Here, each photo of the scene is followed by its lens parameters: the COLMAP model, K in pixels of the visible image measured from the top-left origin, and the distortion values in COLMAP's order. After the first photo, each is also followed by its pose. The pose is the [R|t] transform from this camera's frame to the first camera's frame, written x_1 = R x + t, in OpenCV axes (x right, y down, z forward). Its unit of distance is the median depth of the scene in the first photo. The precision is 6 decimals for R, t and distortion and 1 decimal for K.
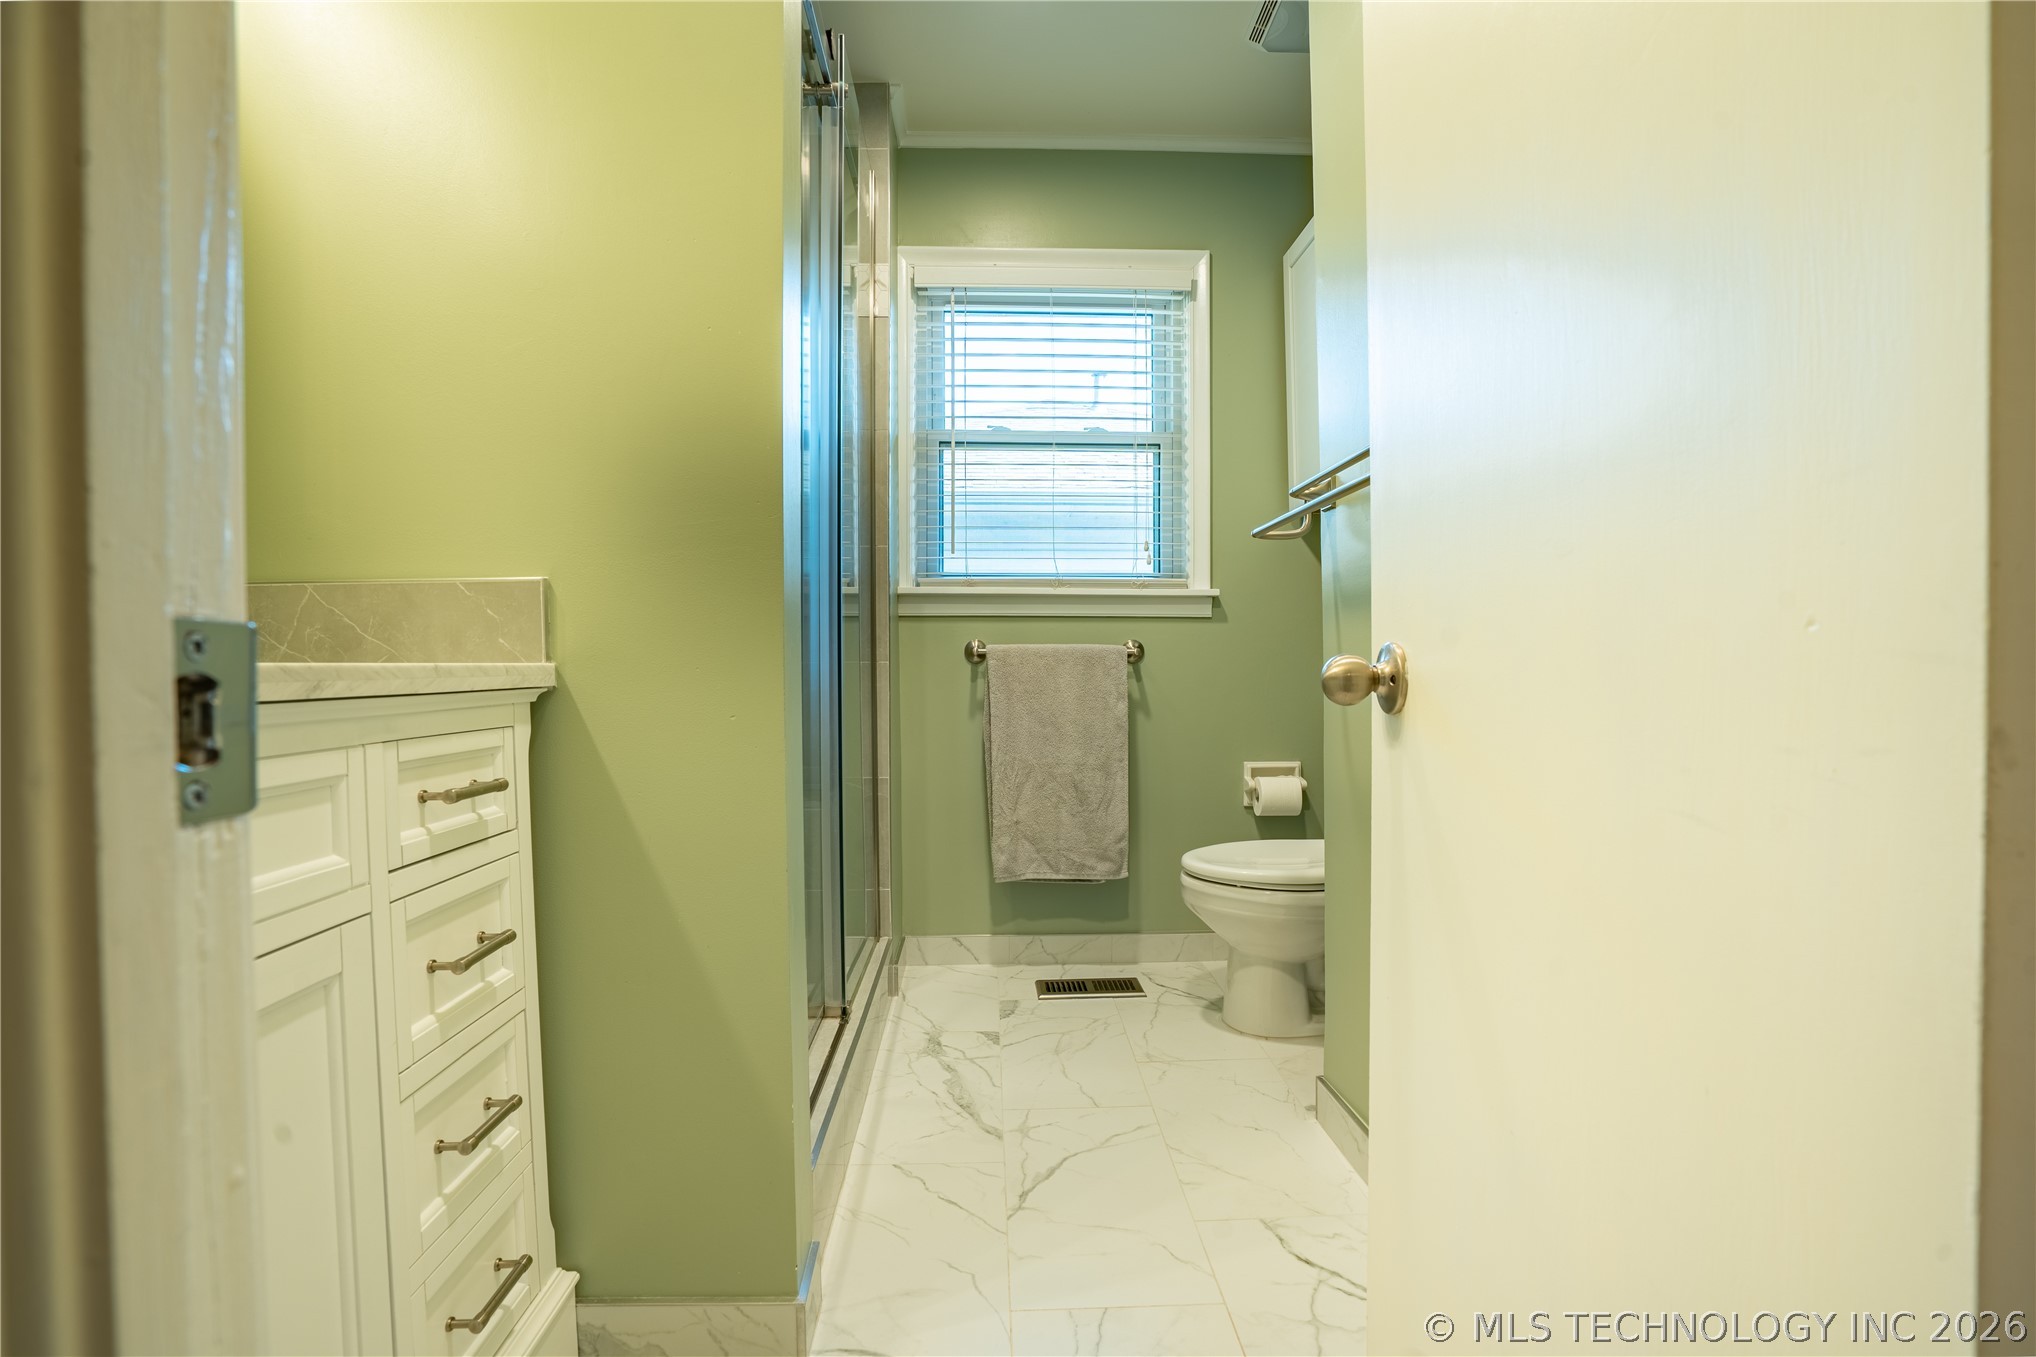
lens RADIAL K [[943.7, 0, 1017.4], [0, 943.7, 688.0], [0, 0, 1]] dist [-0.059531, 0.019081]
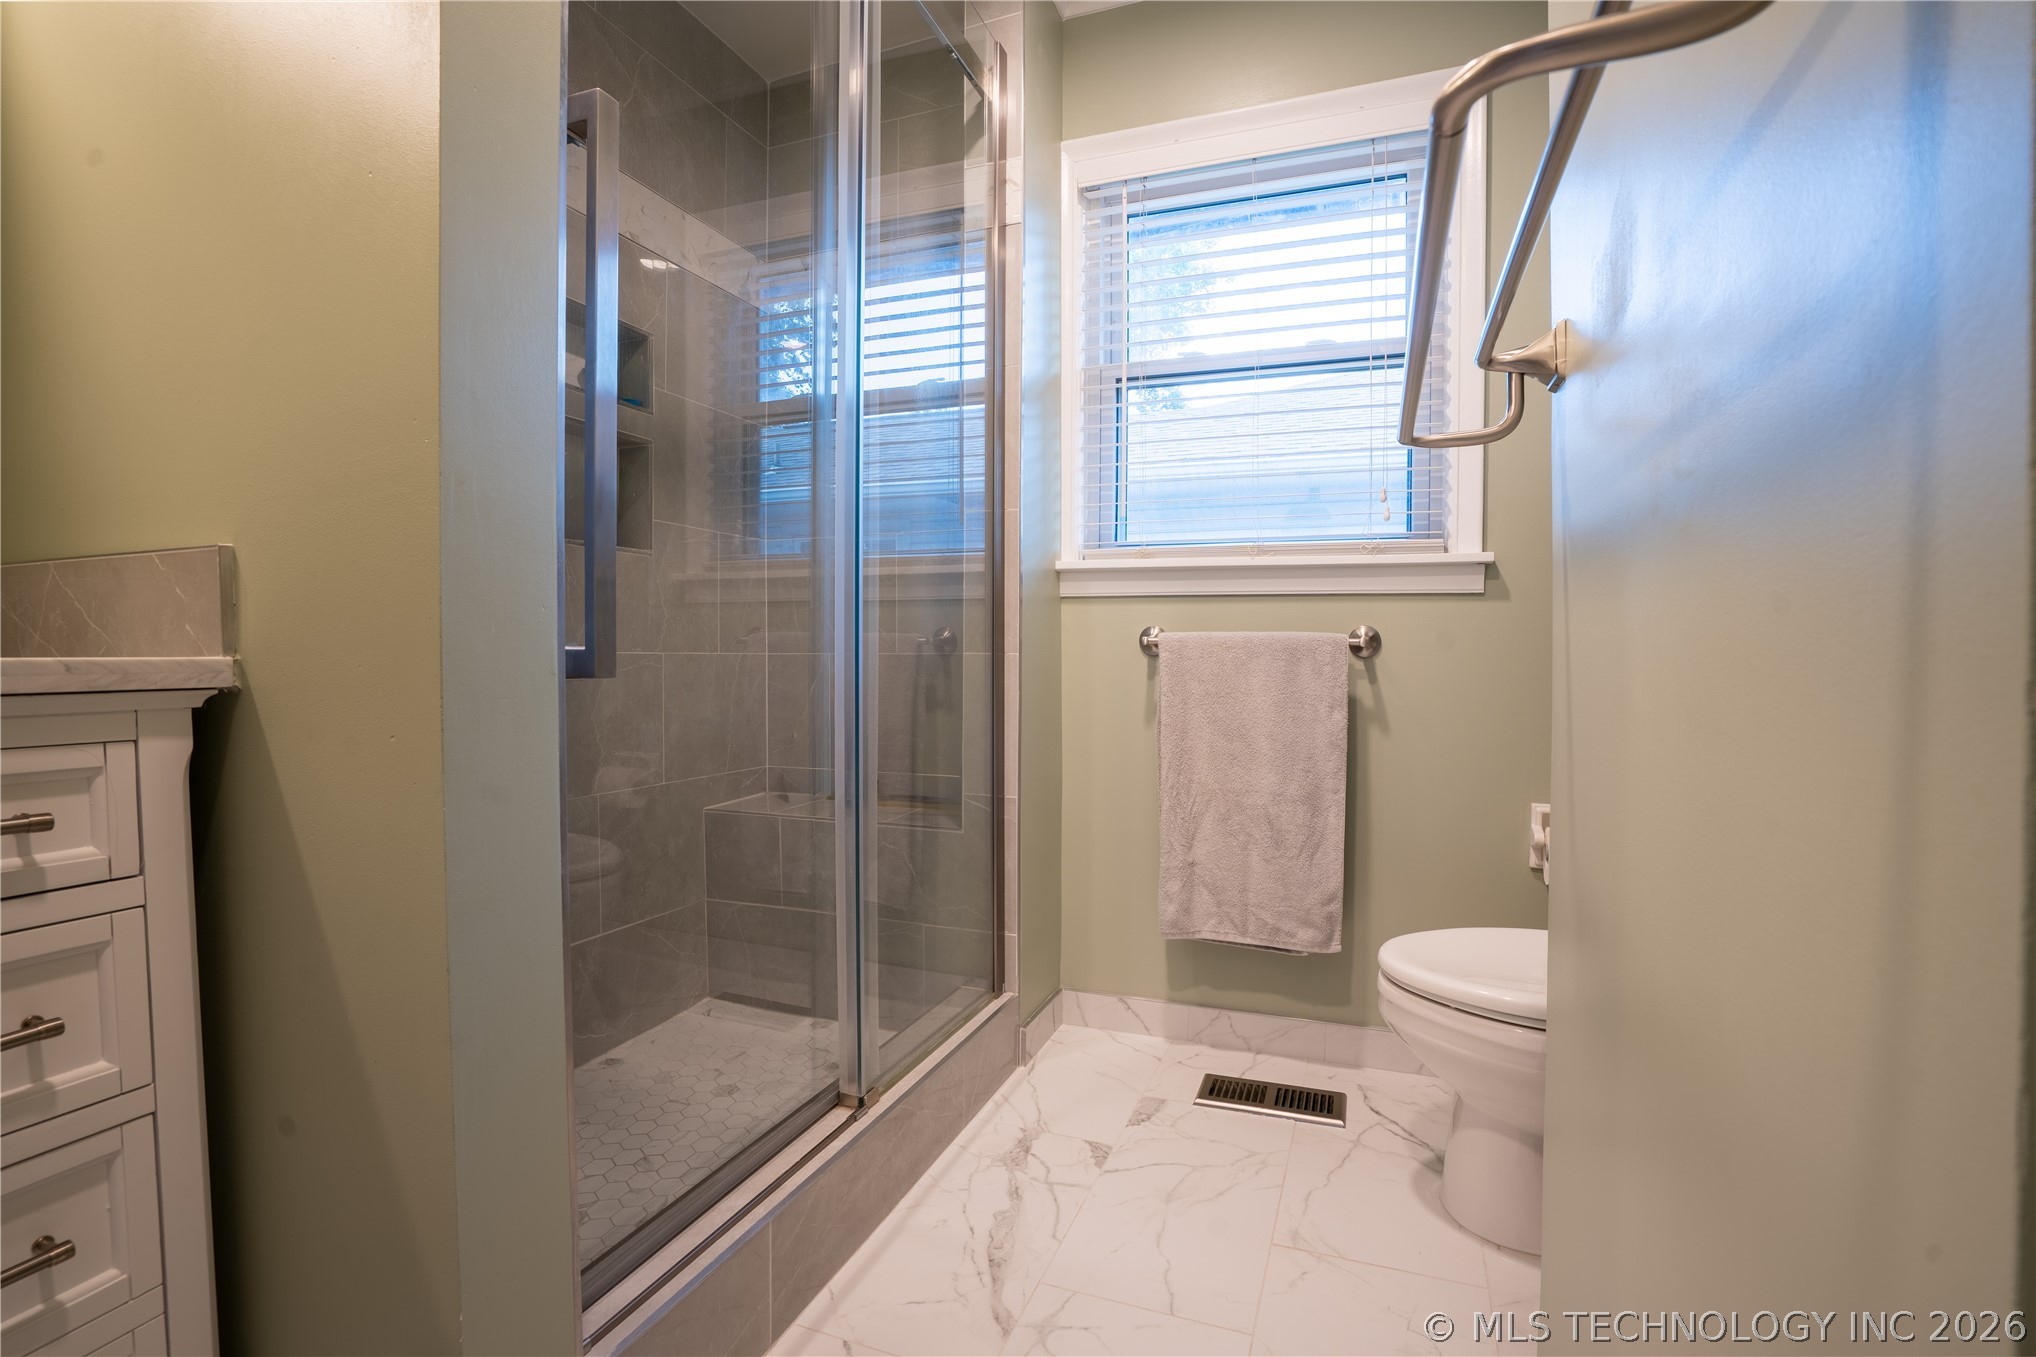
lens RADIAL K [[943.7, 0, 1017.4], [0, 943.7, 688.0], [0, 0, 1]] dist [-0.059531, 0.019081]
pose [[0.921023, 0.021909, -0.388892, 0.163472], [-0.017060, 0.999728, 0.015917, -0.010392], [0.389135, -0.008025, 0.921146, 0.240841]]
